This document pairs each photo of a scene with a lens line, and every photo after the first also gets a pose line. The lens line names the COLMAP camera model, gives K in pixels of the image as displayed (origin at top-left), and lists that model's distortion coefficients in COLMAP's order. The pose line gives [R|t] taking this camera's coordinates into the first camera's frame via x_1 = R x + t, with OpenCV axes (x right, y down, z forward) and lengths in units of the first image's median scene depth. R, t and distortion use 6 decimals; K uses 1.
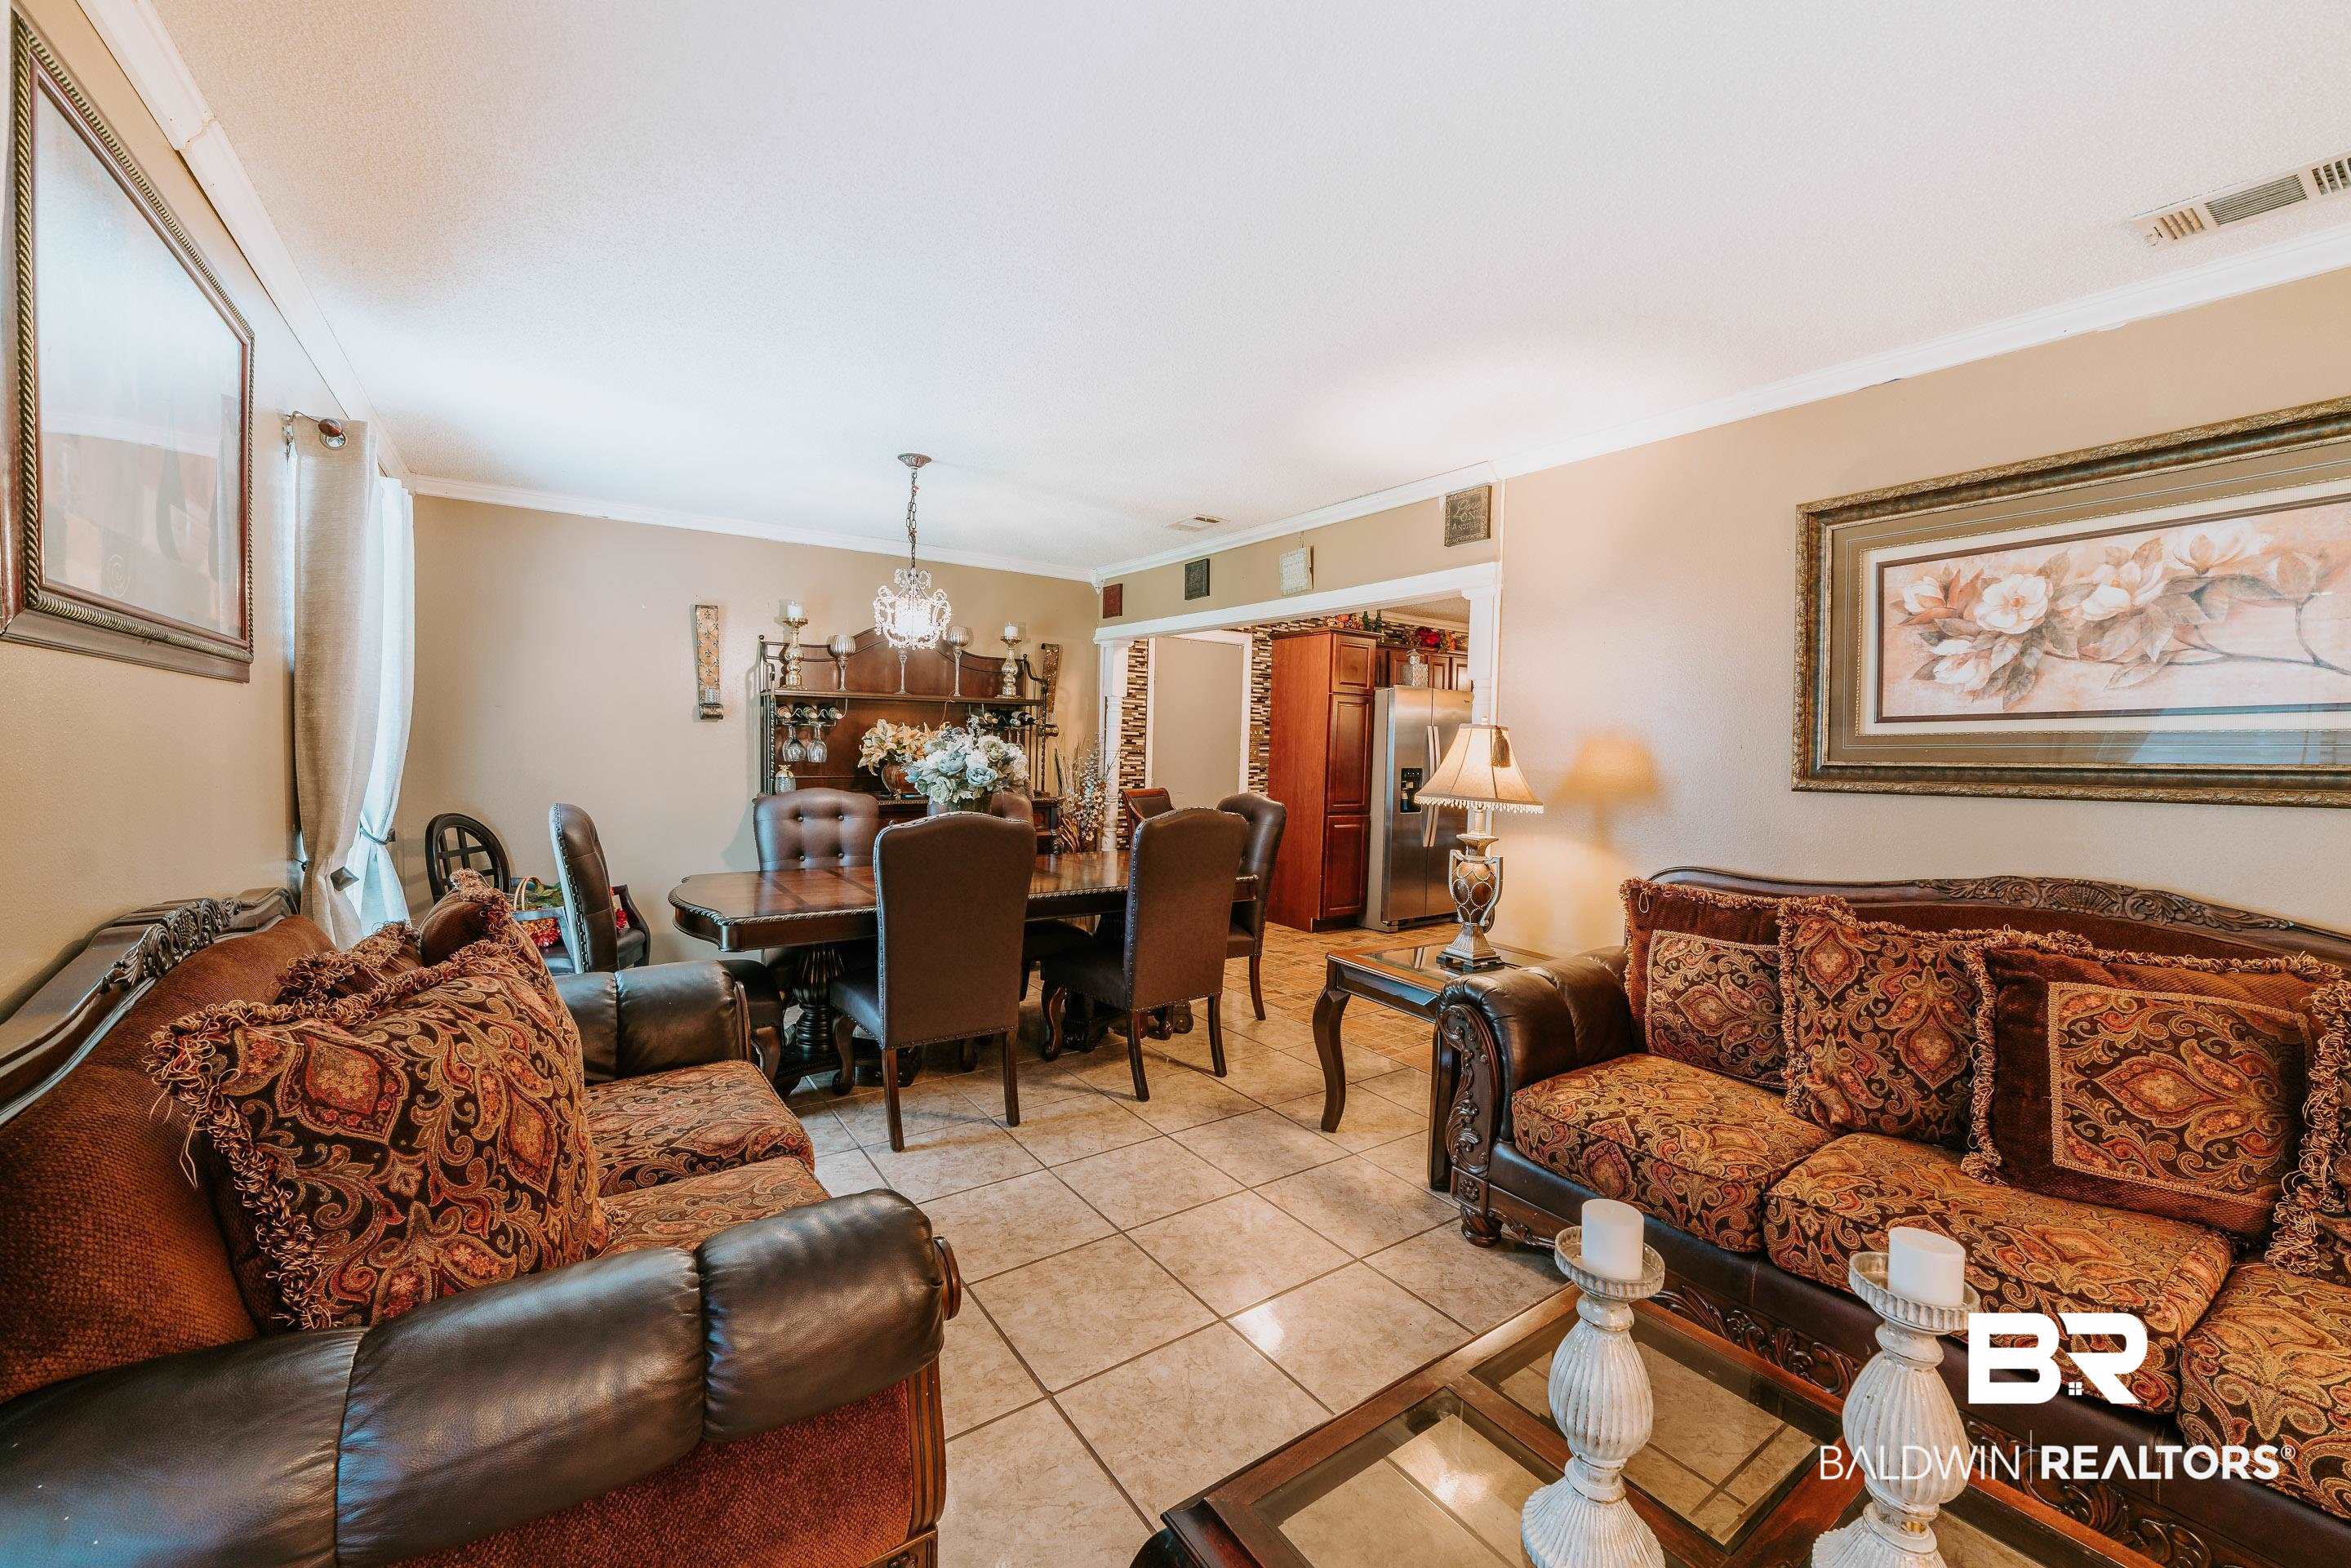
lens RADIAL K [[908.6, 0, 1173.4], [0, 908.6, 774.6], [0, 0, 1]] dist [-0.022462, 0.006577]
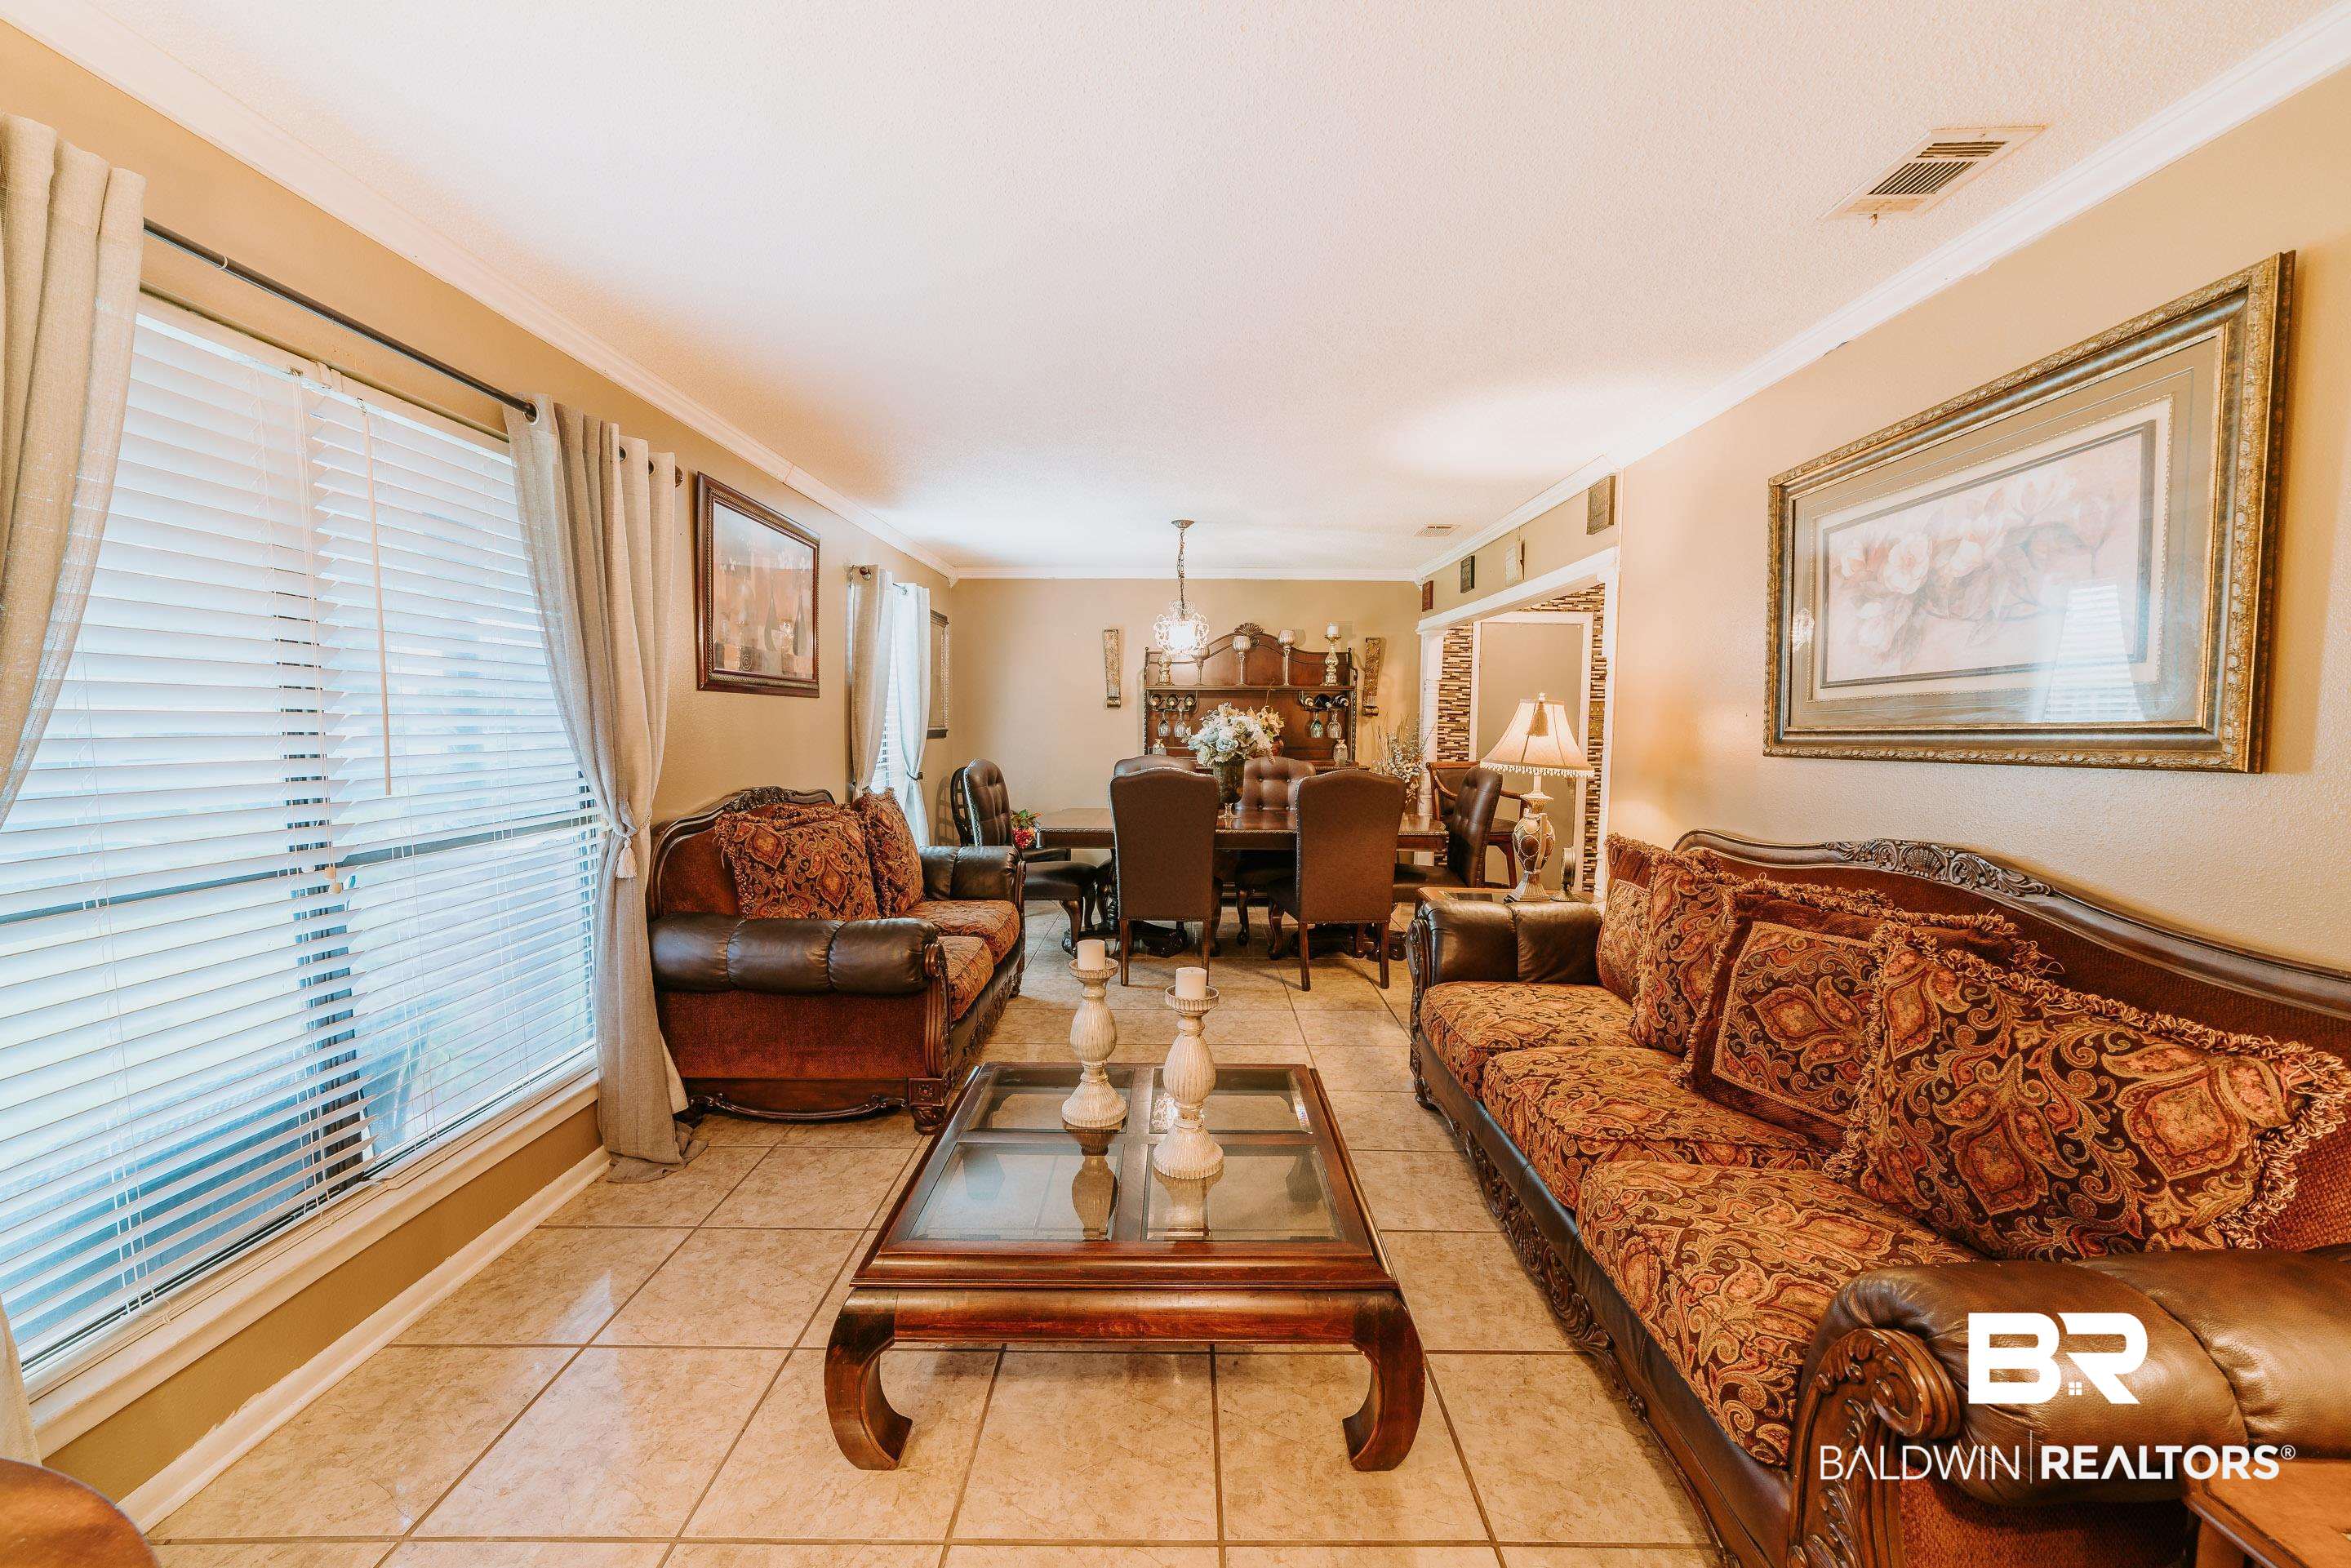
lens RADIAL K [[908.6, 0, 1190.7], [0, 908.6, 770.1], [0, 0, 1]] dist [-0.022462, 0.006577]
pose [[0.816433, 0.016940, -0.577191, 0.918867], [-0.008527, 0.999814, 0.017283, 0.027106], [0.577377, -0.009188, 0.816426, -0.275919]]
